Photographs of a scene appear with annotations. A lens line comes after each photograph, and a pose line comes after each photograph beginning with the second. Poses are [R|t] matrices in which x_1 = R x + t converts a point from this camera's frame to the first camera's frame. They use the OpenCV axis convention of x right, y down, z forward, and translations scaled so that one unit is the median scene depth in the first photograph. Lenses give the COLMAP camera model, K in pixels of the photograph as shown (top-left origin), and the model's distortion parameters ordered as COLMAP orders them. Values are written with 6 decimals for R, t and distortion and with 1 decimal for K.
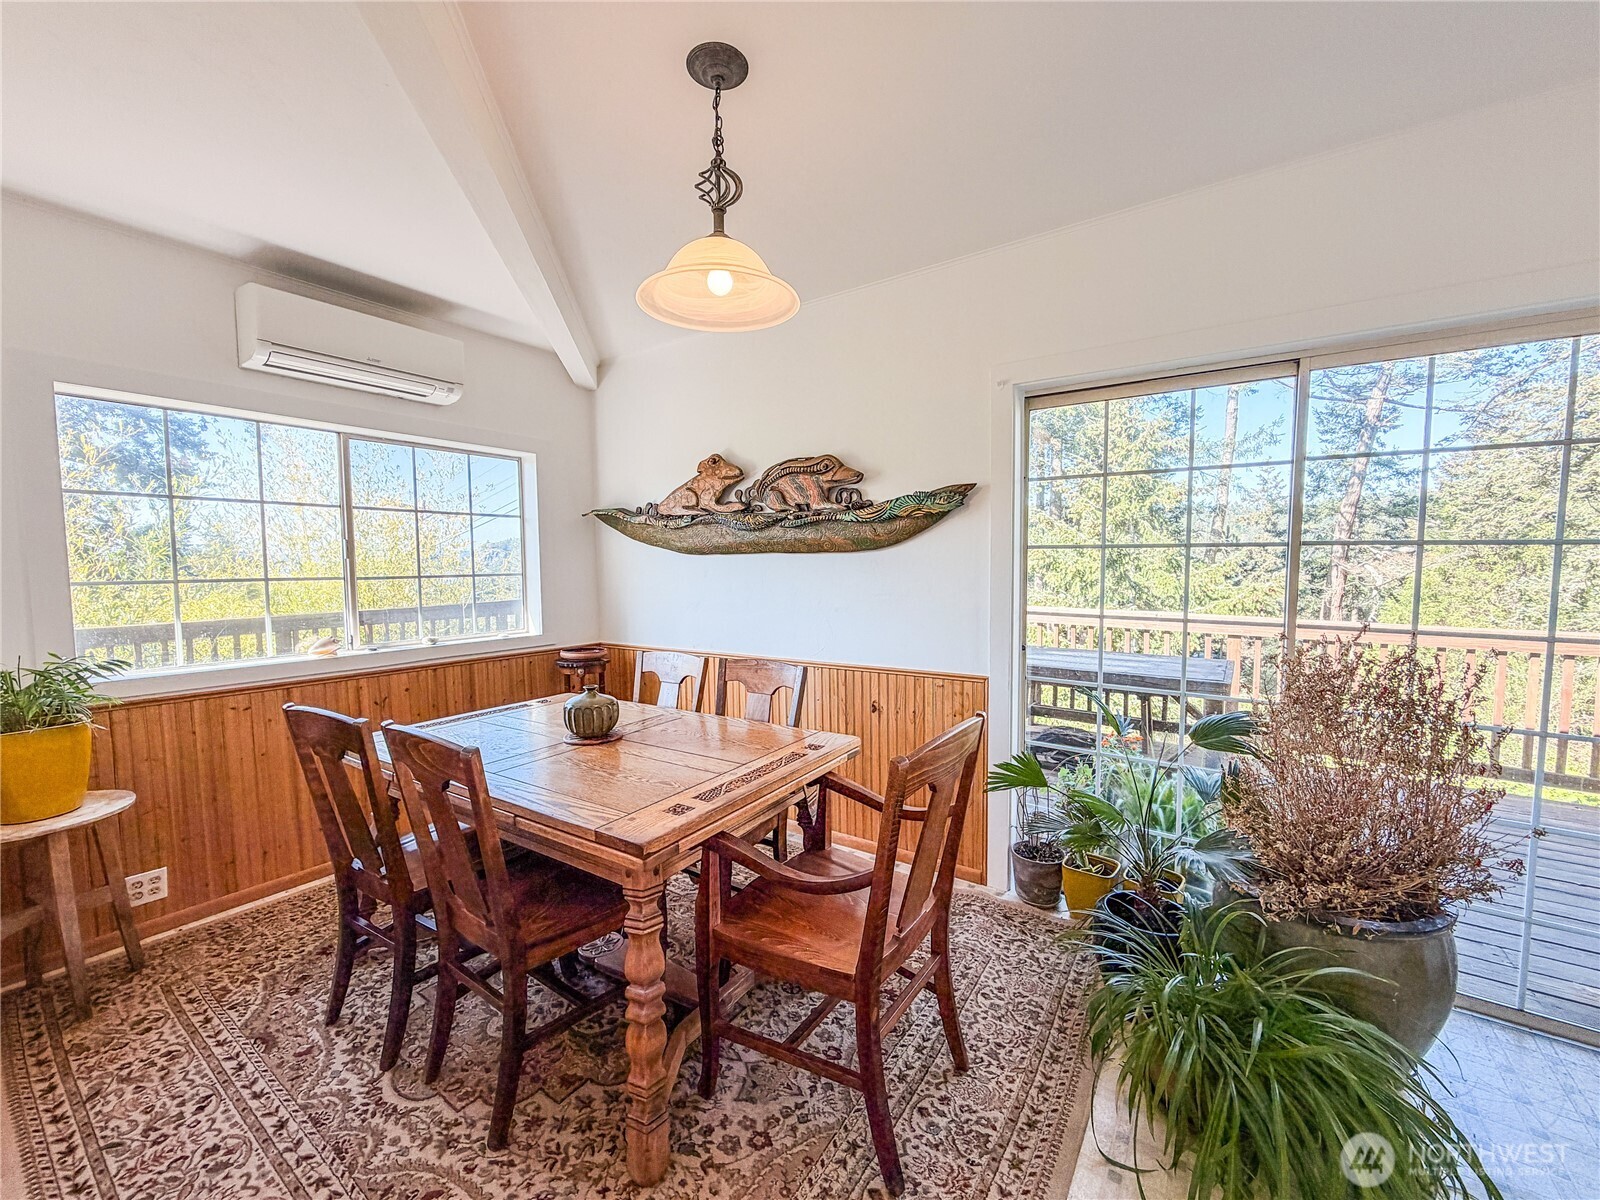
lens RADIAL K [[636.1, 0, 793.0], [0, 636.1, 600.1], [0, 0, 1]] dist [-0.000996, 0.000062]
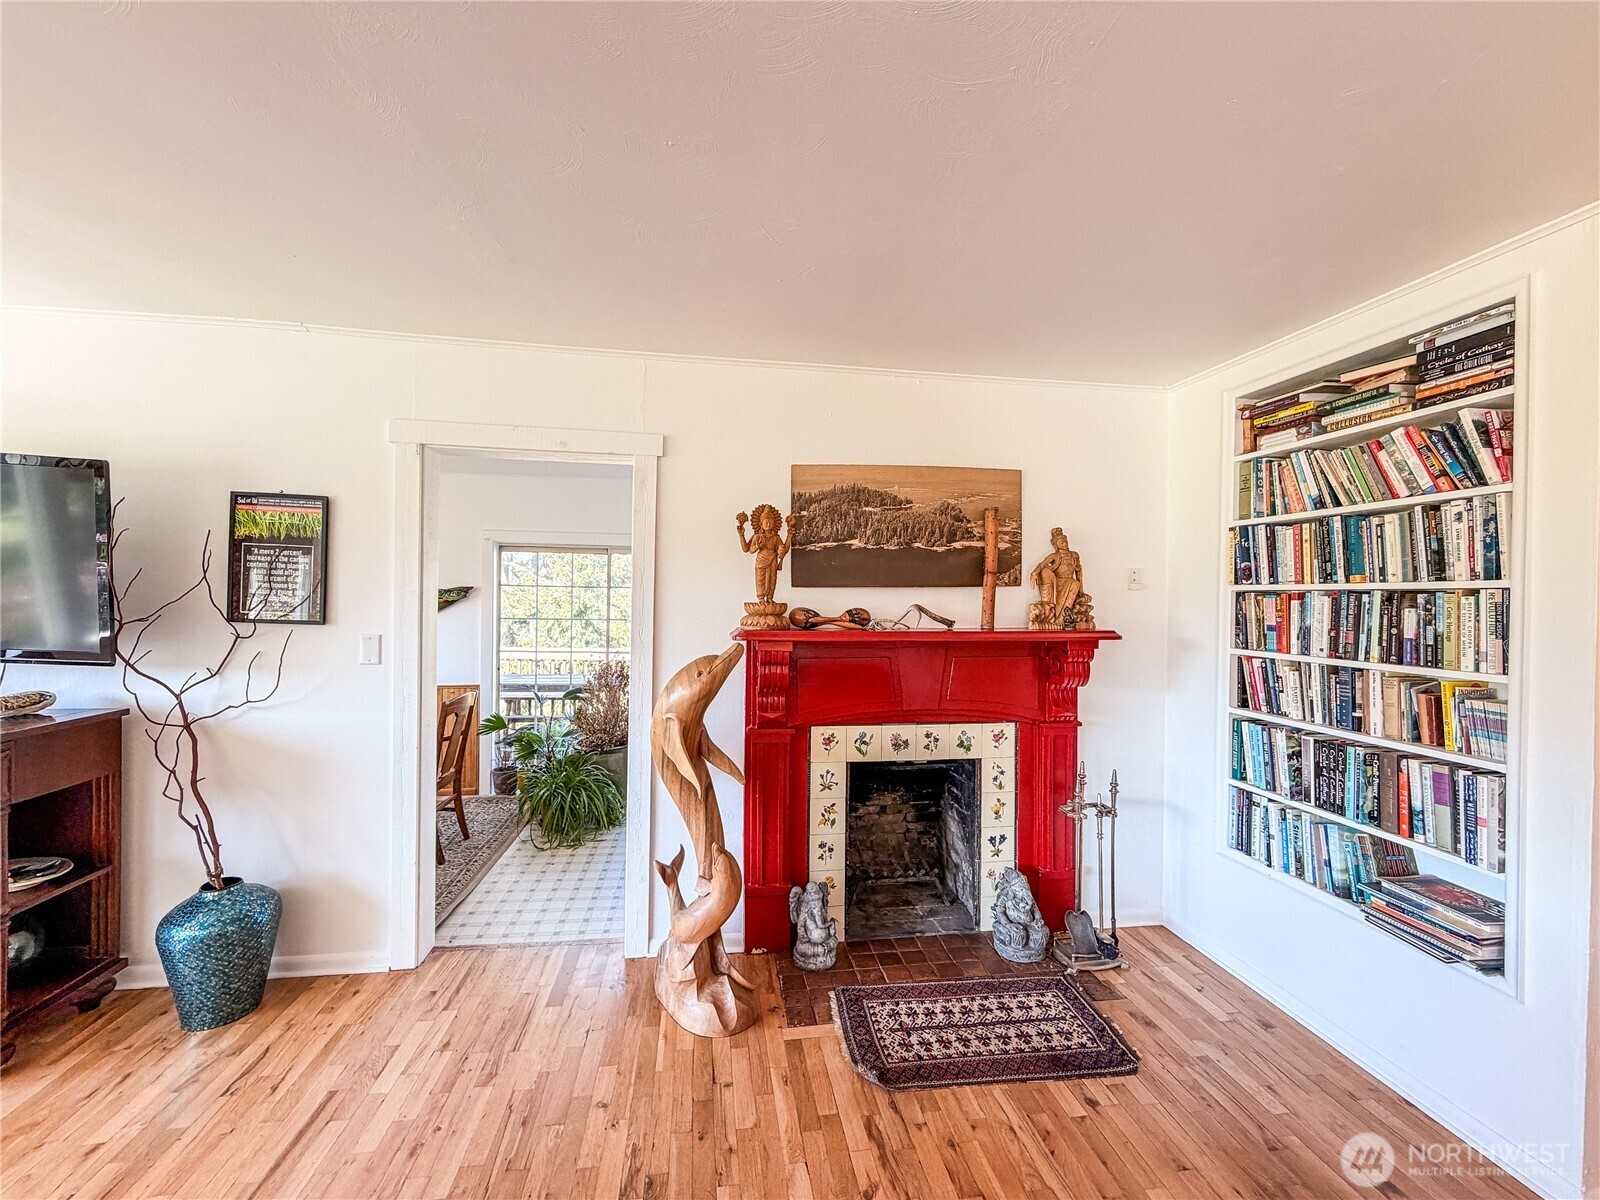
lens RADIAL K [[636.1, 0, 793.0], [0, 636.1, 600.1], [0, 0, 1]] dist [-0.000996, 0.000062]
pose [[0.732487, 0.015749, 0.680599, -0.319478], [0.027400, 0.998240, -0.052588, -0.010786], [-0.680229, 0.057169, 0.730767, -1.092527]]
